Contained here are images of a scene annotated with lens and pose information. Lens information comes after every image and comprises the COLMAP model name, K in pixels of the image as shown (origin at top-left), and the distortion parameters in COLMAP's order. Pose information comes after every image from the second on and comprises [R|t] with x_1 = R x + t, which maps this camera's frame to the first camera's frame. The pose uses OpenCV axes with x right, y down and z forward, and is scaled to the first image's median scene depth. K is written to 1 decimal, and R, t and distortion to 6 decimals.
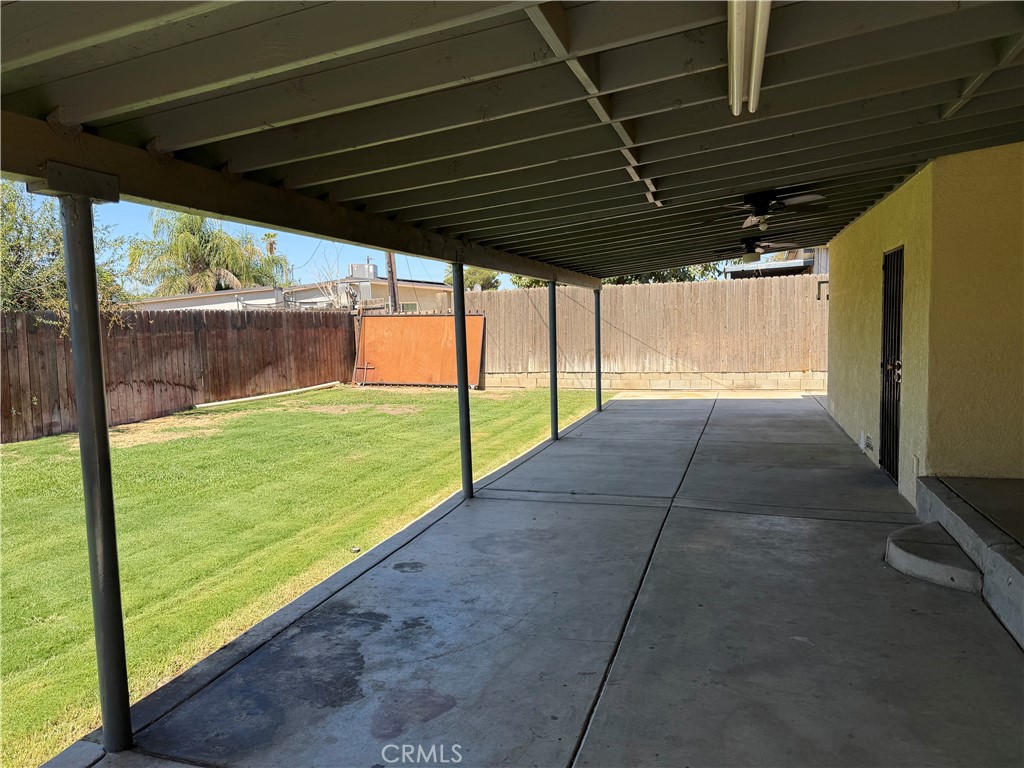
lens RADIAL K [[726.9, 0, 512.0], [0, 726.9, 384.0], [0, 0, 1]] dist [0.091626, -0.140365]
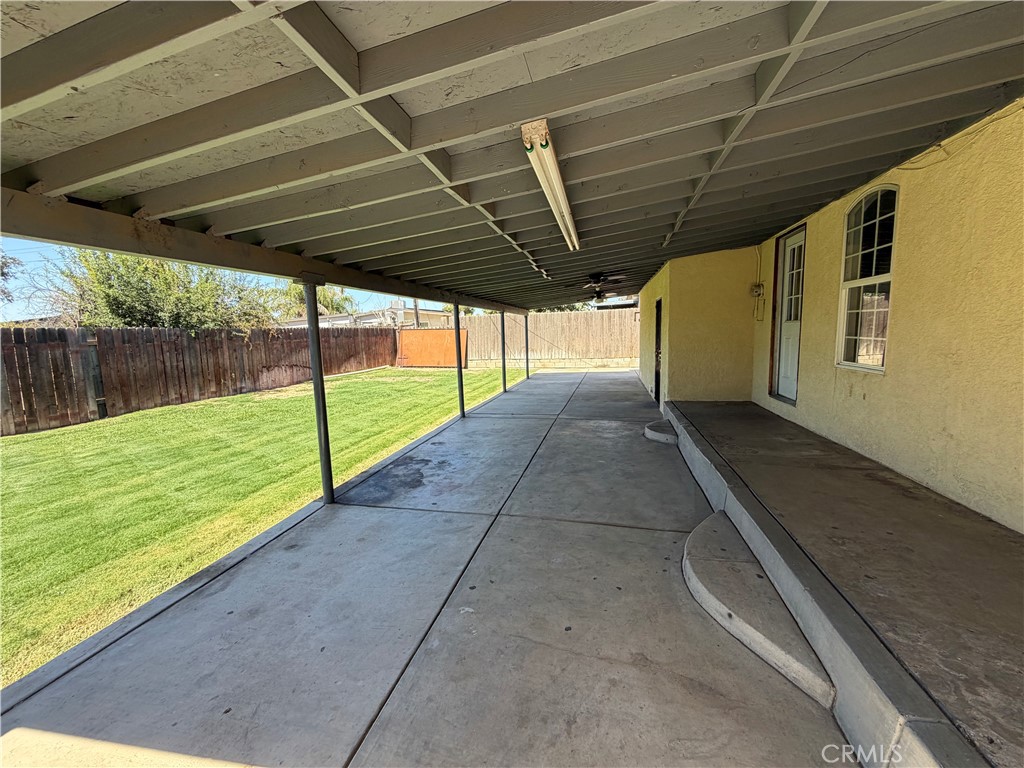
lens RADIAL K [[411.9, 0, 512.0], [0, 411.9, 384.0], [0, 0, 1]] dist [0.000309, 0.000452]
pose [[0.997328, -0.012611, 0.071960, -0.001458], [0.009777, 0.999168, 0.039602, 0.009644], [-0.072400, -0.038793, 0.996621, -0.118910]]
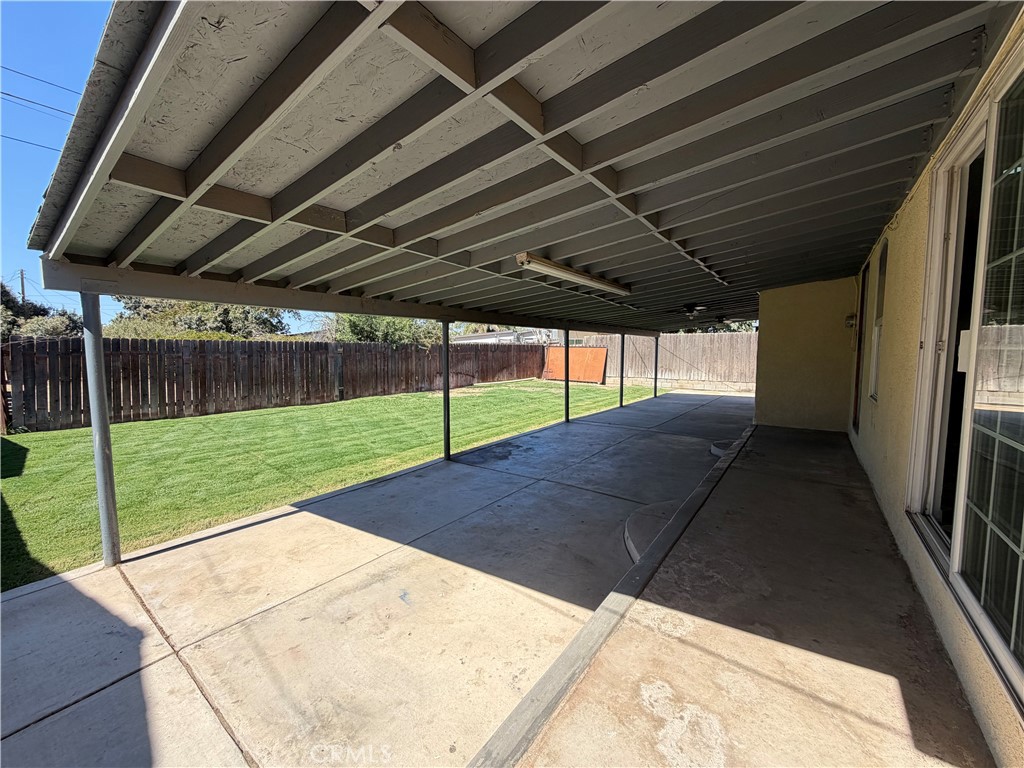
lens RADIAL K [[411.9, 0, 512.0], [0, 411.9, 384.0], [0, 0, 1]] dist [0.000309, 0.000452]
pose [[0.947768, 0.052451, -0.314619, 0.127827], [-0.051925, 0.998600, 0.010062, 0.011963], [0.314706, 0.006800, 0.949165, -0.270094]]
